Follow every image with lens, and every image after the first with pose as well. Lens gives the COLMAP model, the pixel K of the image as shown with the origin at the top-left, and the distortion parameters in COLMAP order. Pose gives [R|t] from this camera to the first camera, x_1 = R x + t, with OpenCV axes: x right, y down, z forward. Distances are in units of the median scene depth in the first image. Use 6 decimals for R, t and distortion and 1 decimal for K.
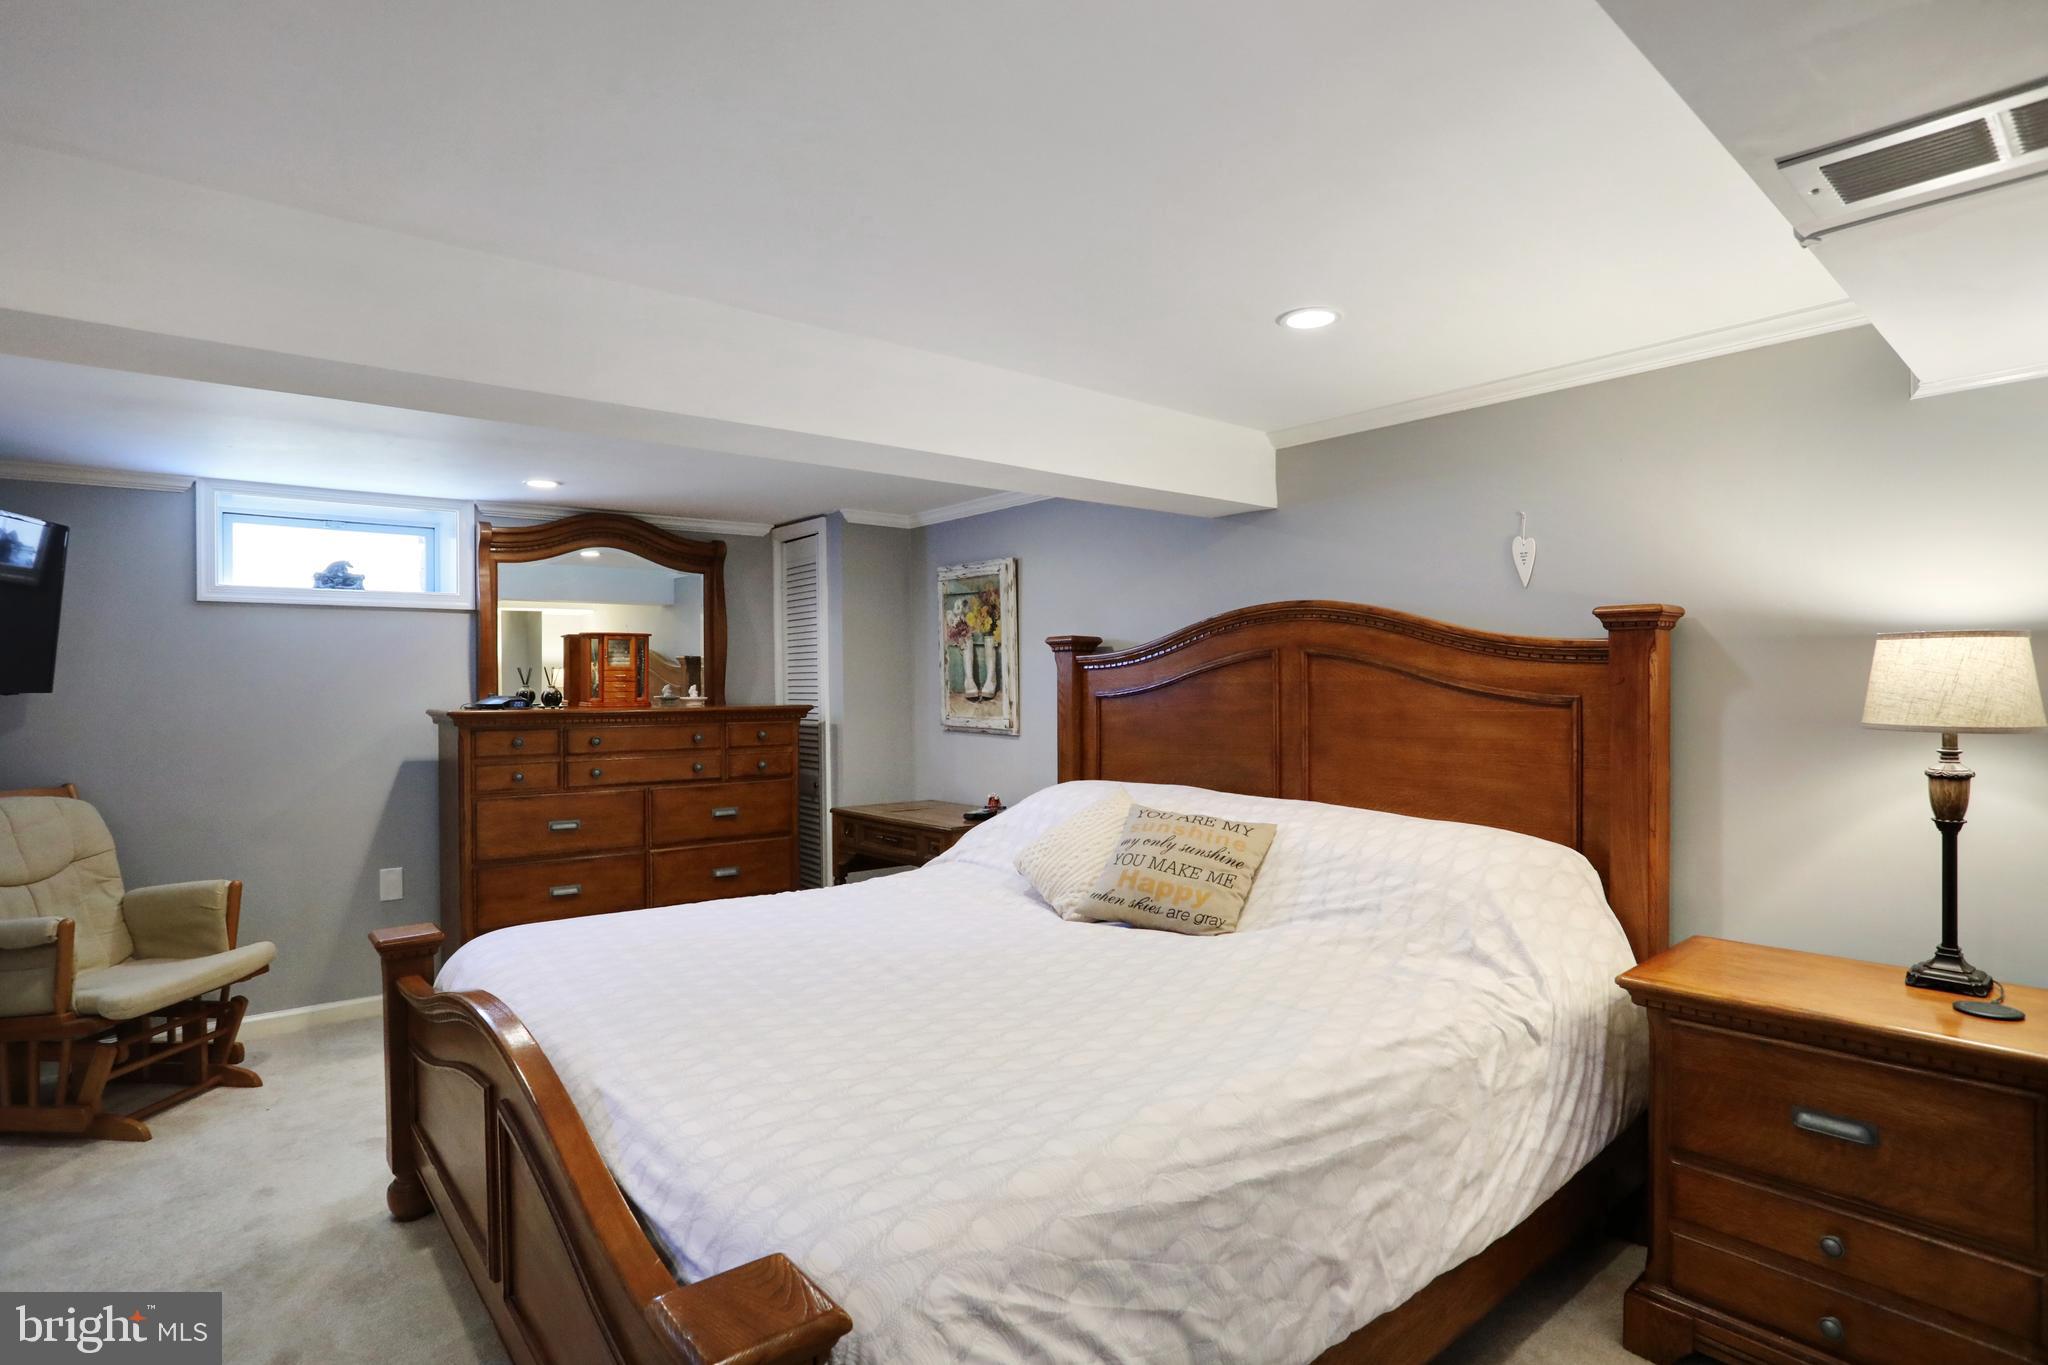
lens RADIAL K [[1012.5, 0, 1035.4], [0, 1012.5, 673.8], [0, 0, 1]] dist [-0.036406, 0.005066]
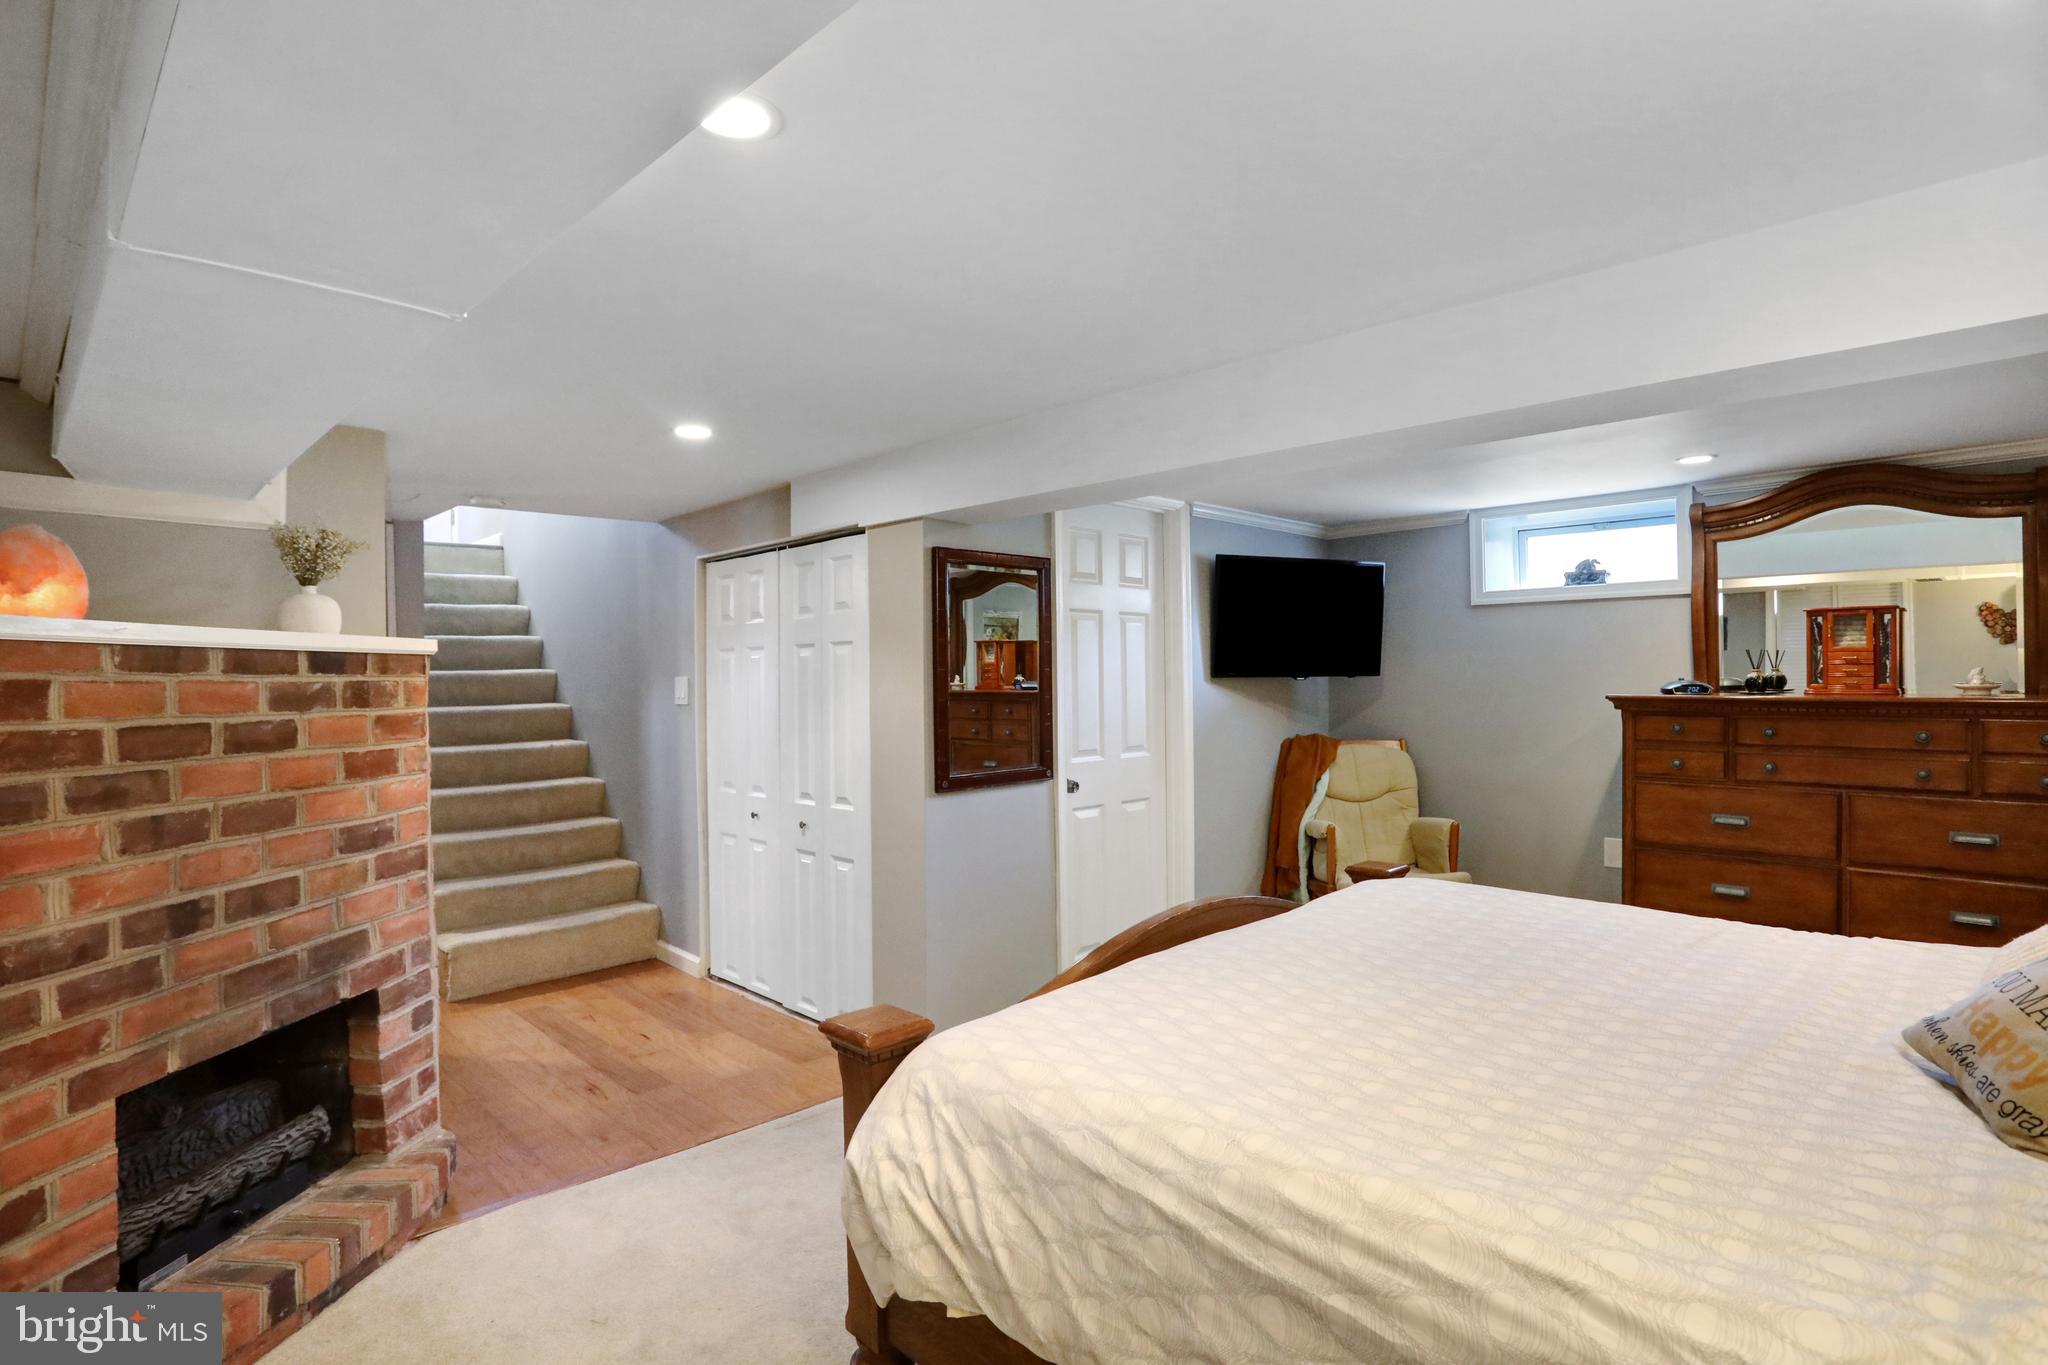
lens RADIAL K [[1012.5, 0, 1039.3], [0, 1012.5, 684.6], [0, 0, 1]] dist [-0.036406, 0.005066]
pose [[0.116396, 0.012930, -0.993119, 0.379525], [0.018569, 0.999712, 0.015192, -0.000664], [0.993029, -0.020209, 0.116123, 0.264149]]
